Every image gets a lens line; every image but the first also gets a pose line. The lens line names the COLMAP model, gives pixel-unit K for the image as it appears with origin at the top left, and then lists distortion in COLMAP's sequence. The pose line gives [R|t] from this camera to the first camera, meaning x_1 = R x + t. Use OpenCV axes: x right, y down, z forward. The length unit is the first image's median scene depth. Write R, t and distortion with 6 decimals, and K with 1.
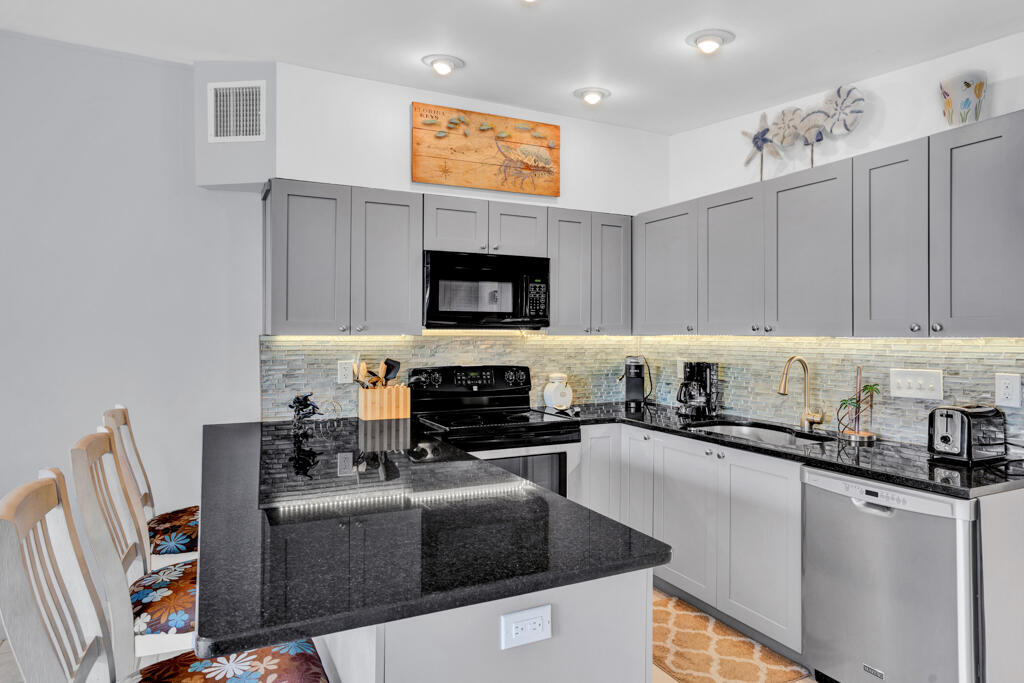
lens RADIAL K [[611.7, 0, 511.9], [0, 611.7, 345.2], [0, 0, 1]] dist [-0.009342, 0.008429]
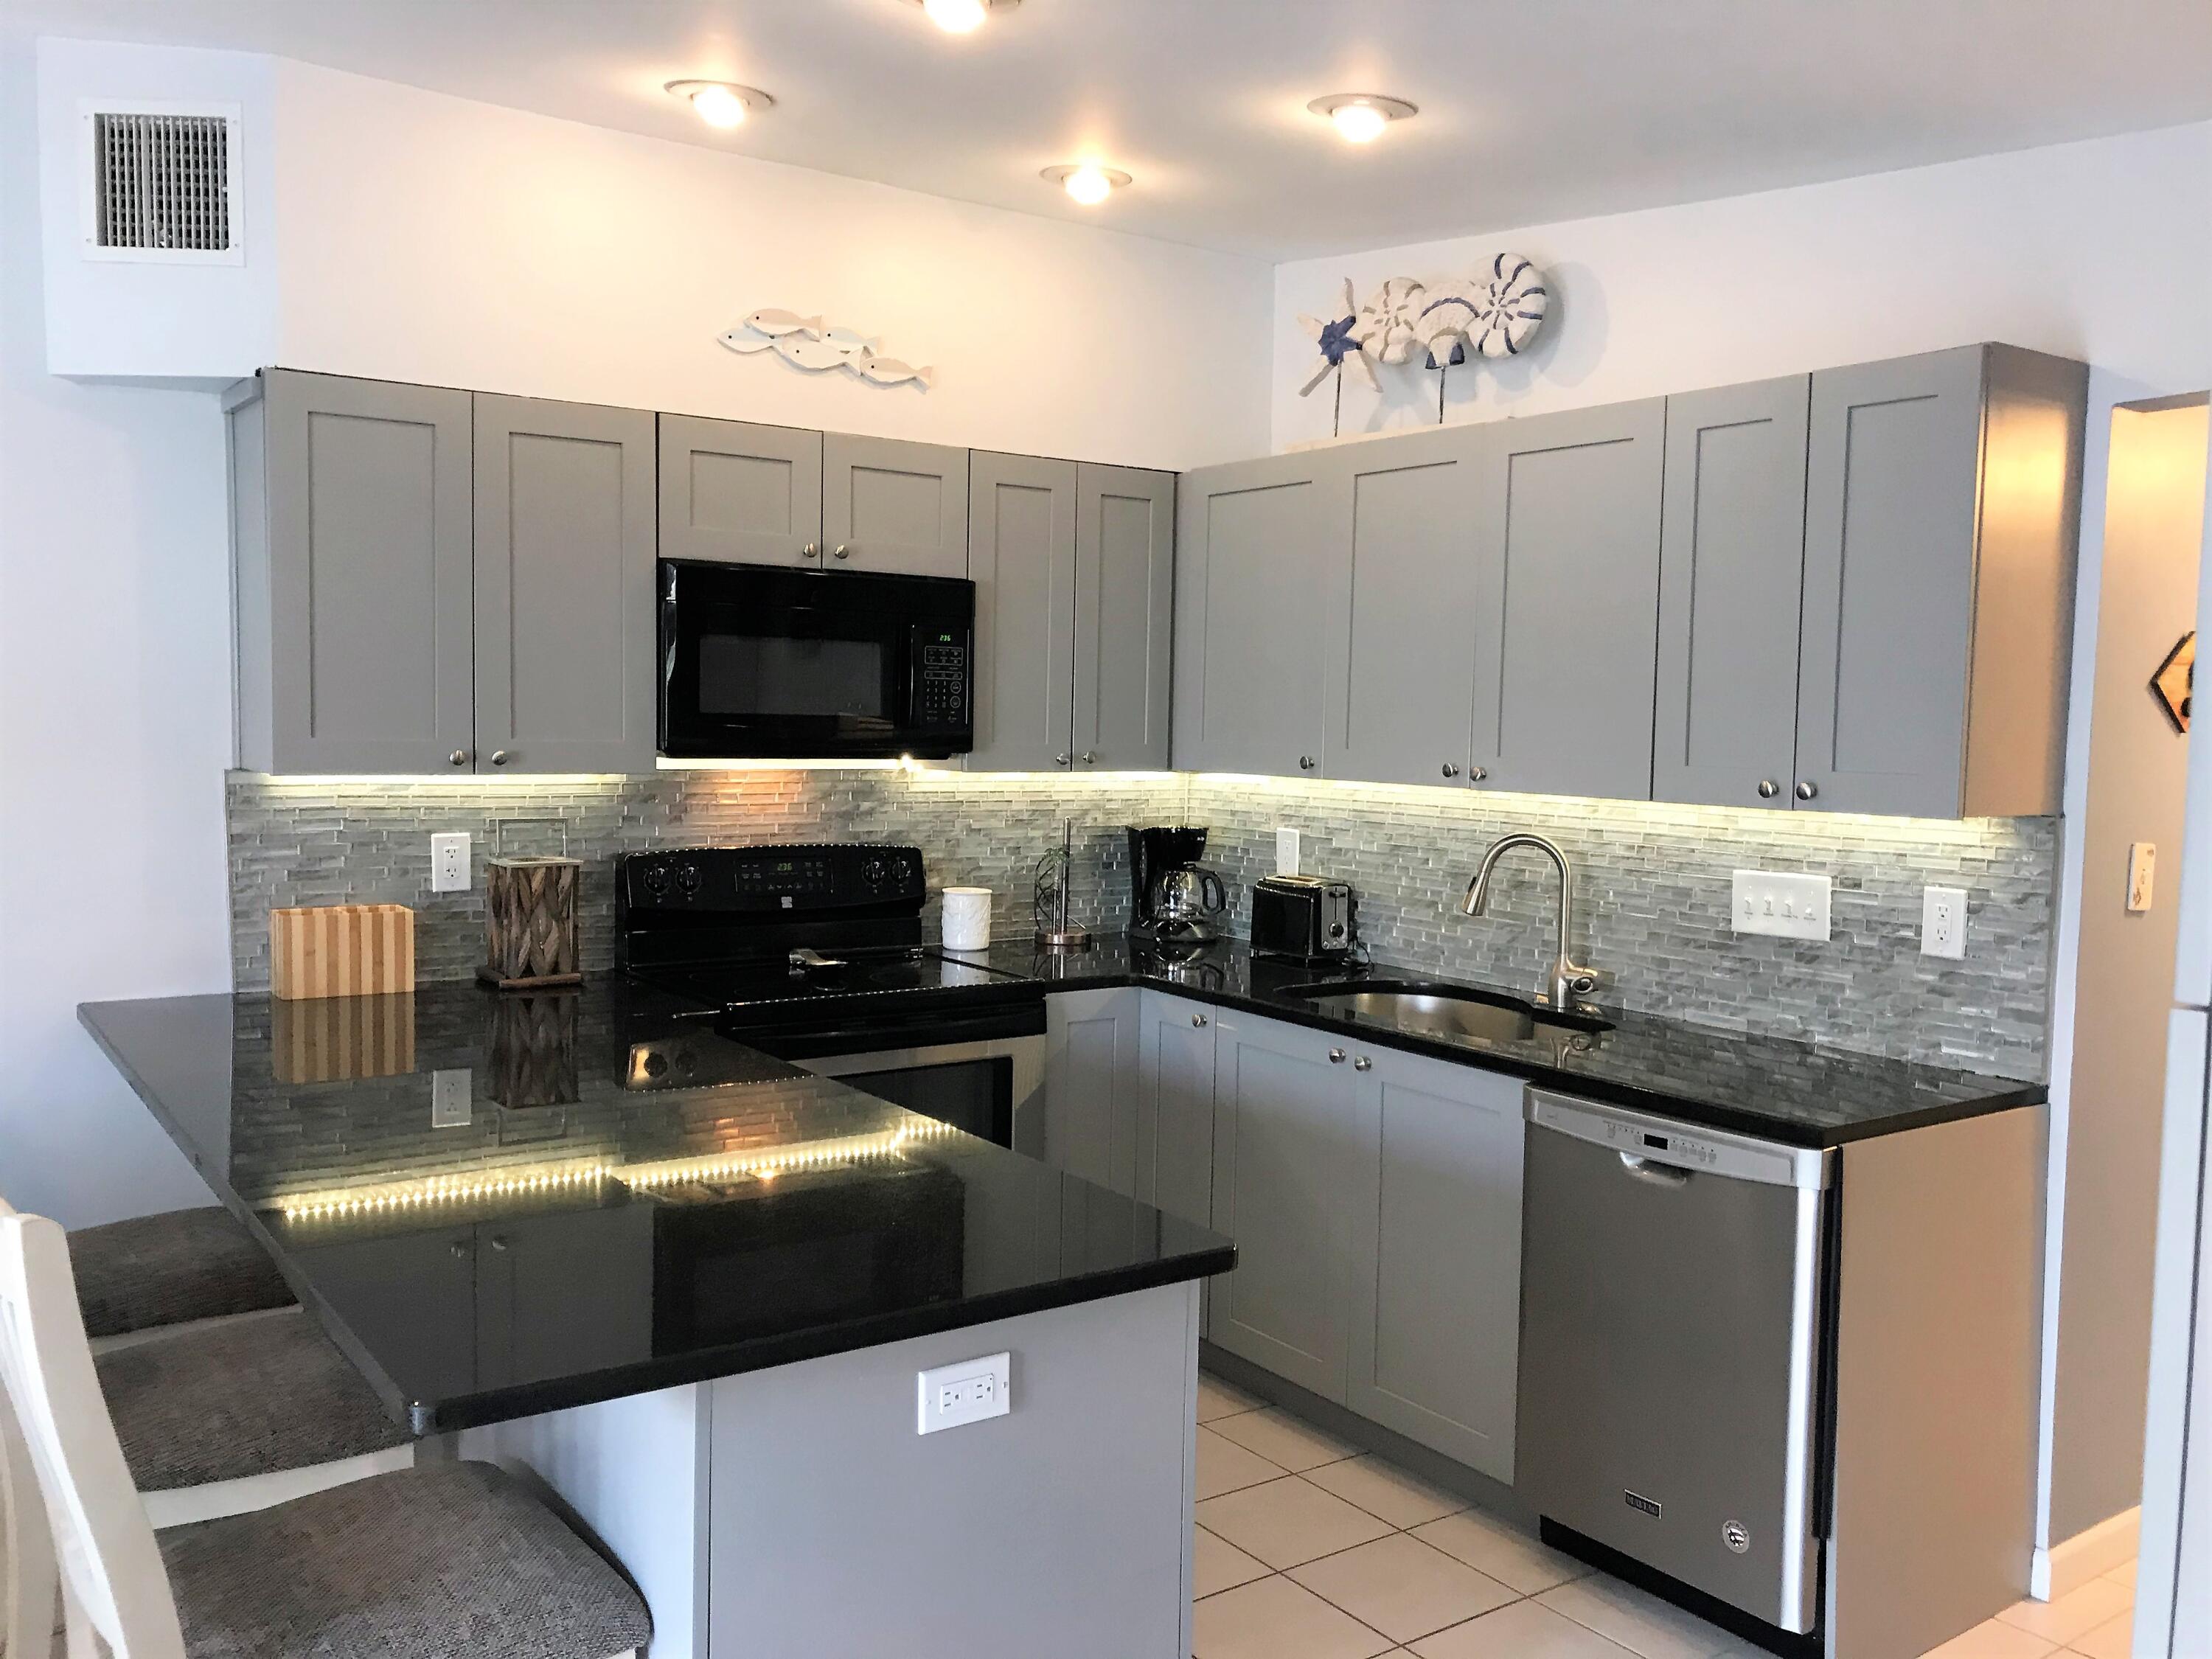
lens RADIAL K [[1853.8, 0, 1104.9], [0, 1853.8, 817.0], [0, 0, 1]] dist [0.067262, -0.058161]
pose [[0.987543, 0.009978, 0.157030, -0.049224], [-0.017180, 0.998858, 0.044575, -0.048896], [-0.156406, -0.046718, 0.986587, -0.257944]]
